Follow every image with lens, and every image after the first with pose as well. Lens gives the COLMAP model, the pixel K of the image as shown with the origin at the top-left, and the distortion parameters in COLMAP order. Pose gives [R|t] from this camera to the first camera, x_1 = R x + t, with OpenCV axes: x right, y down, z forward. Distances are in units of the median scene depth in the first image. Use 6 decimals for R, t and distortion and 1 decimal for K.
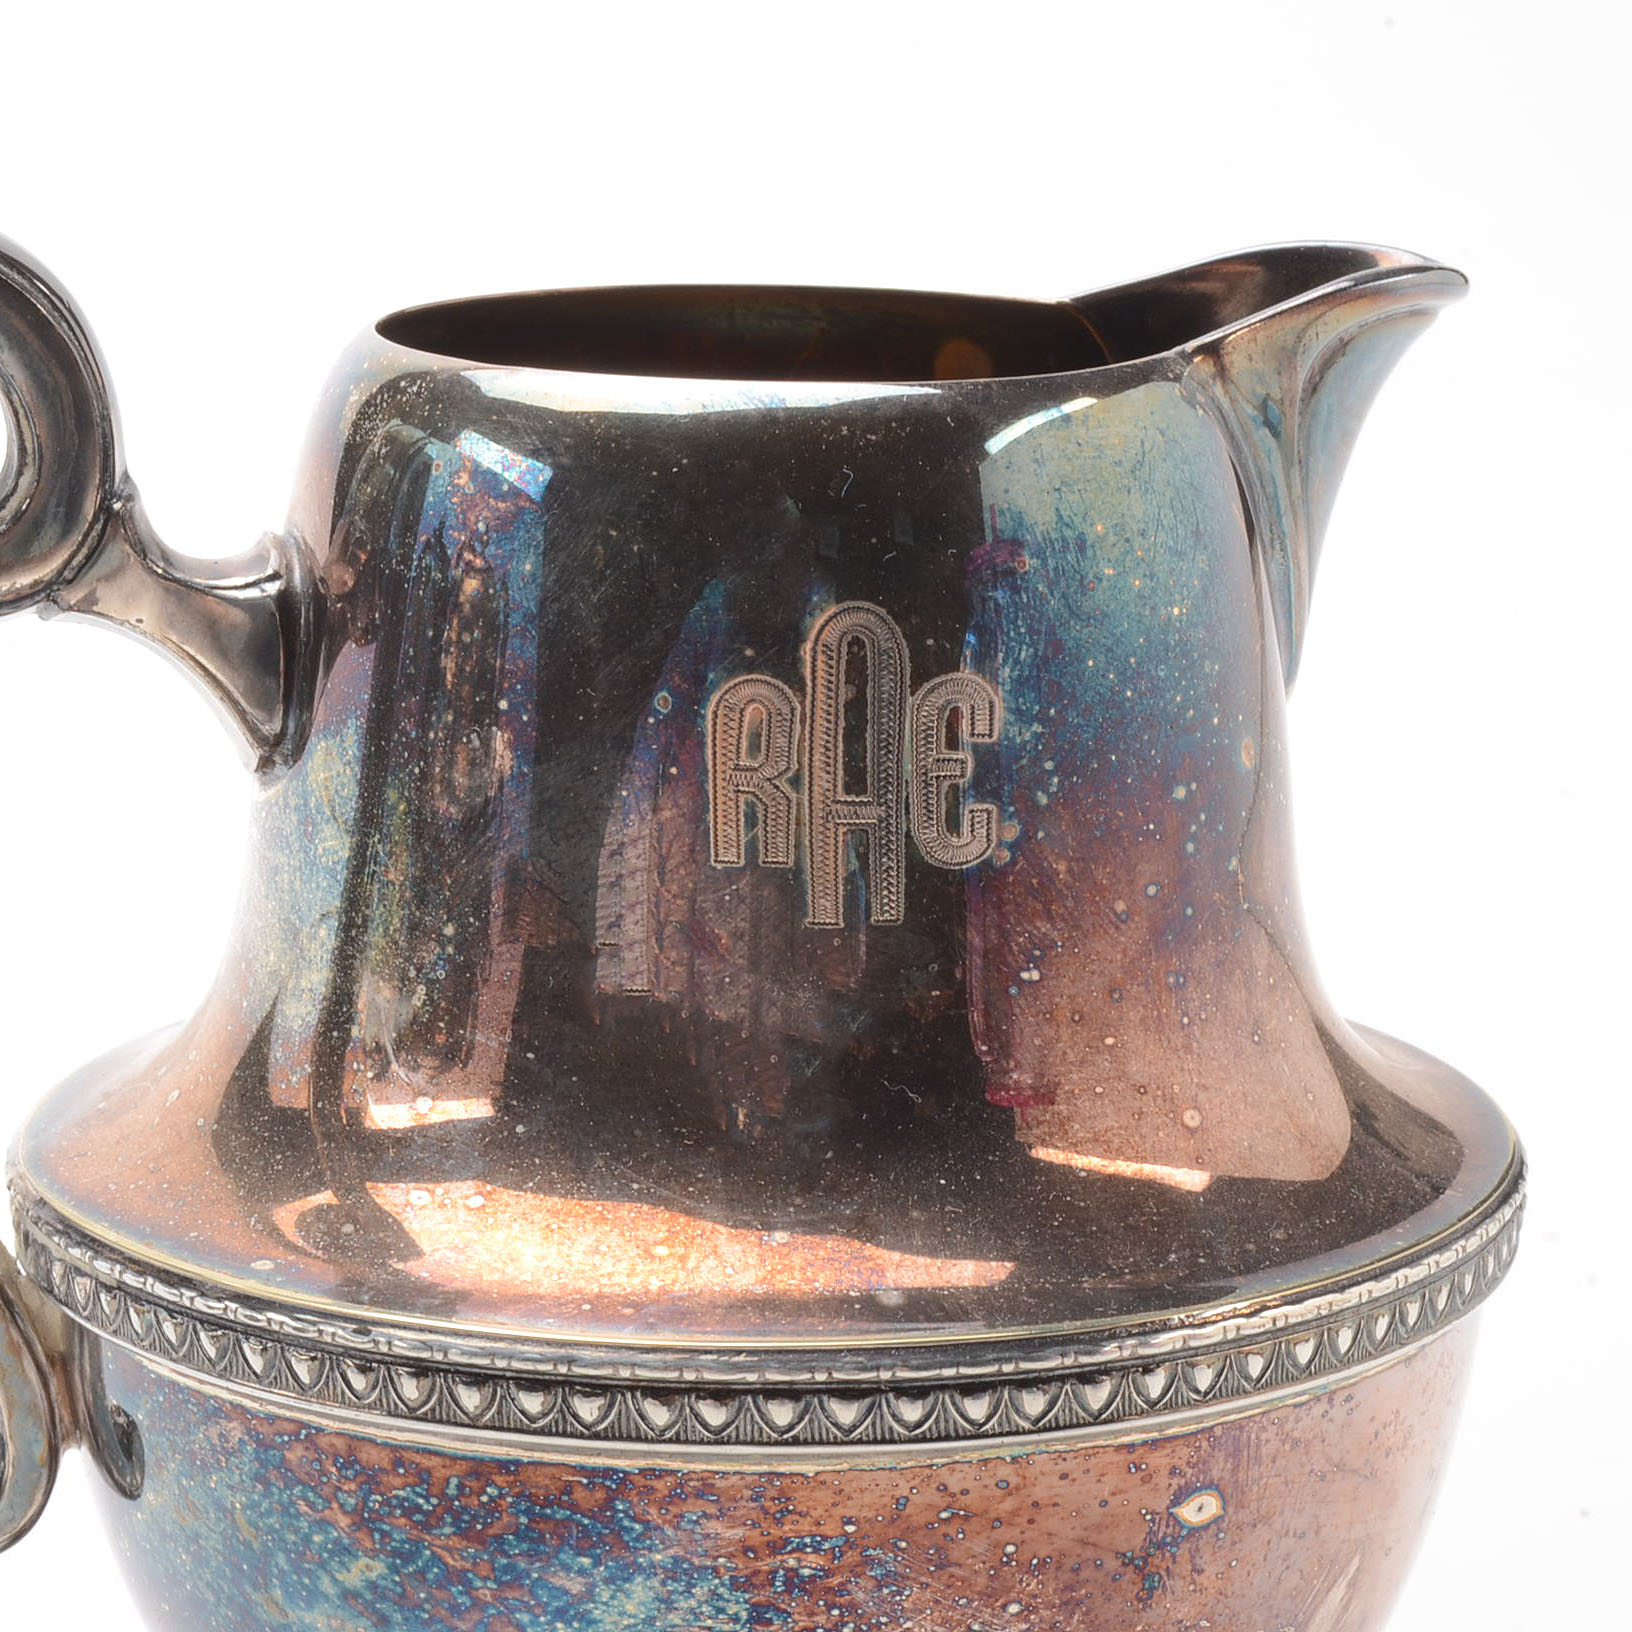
lens RADIAL K [[5115.2, 0, 959.9], [0, 5115.2, 815.3], [0, 0, 1]] dist [0.054002, -1.526981]
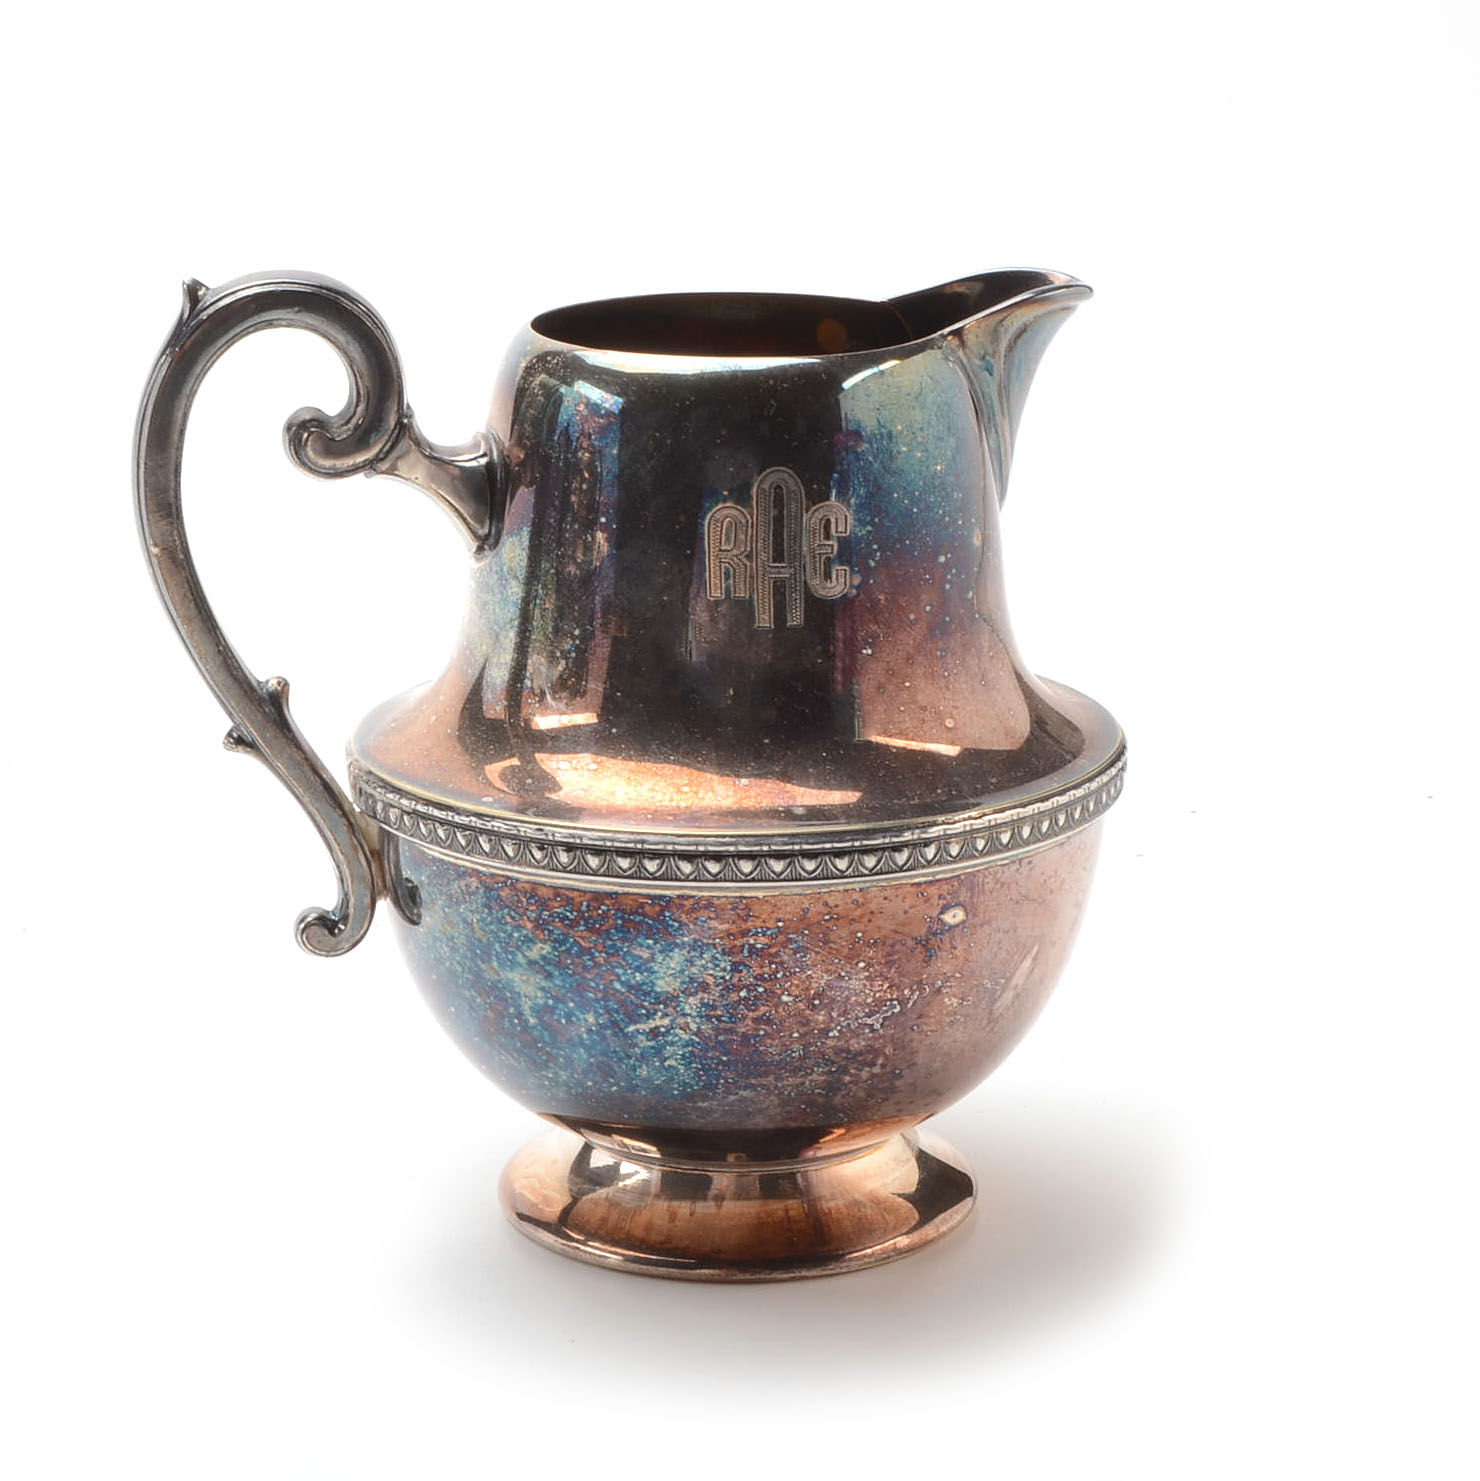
lens RADIAL K [[4167.5, 0, 740.0], [0, 4167.5, 740.5], [0, 0, 1]] dist [-0.065093, 0.069238]
pose [[0.999573, -0.010442, -0.027290, 0.008229], [0.011697, 0.998862, 0.046236, -0.009954], [0.026776, -0.046535, 0.998558, -0.631891]]
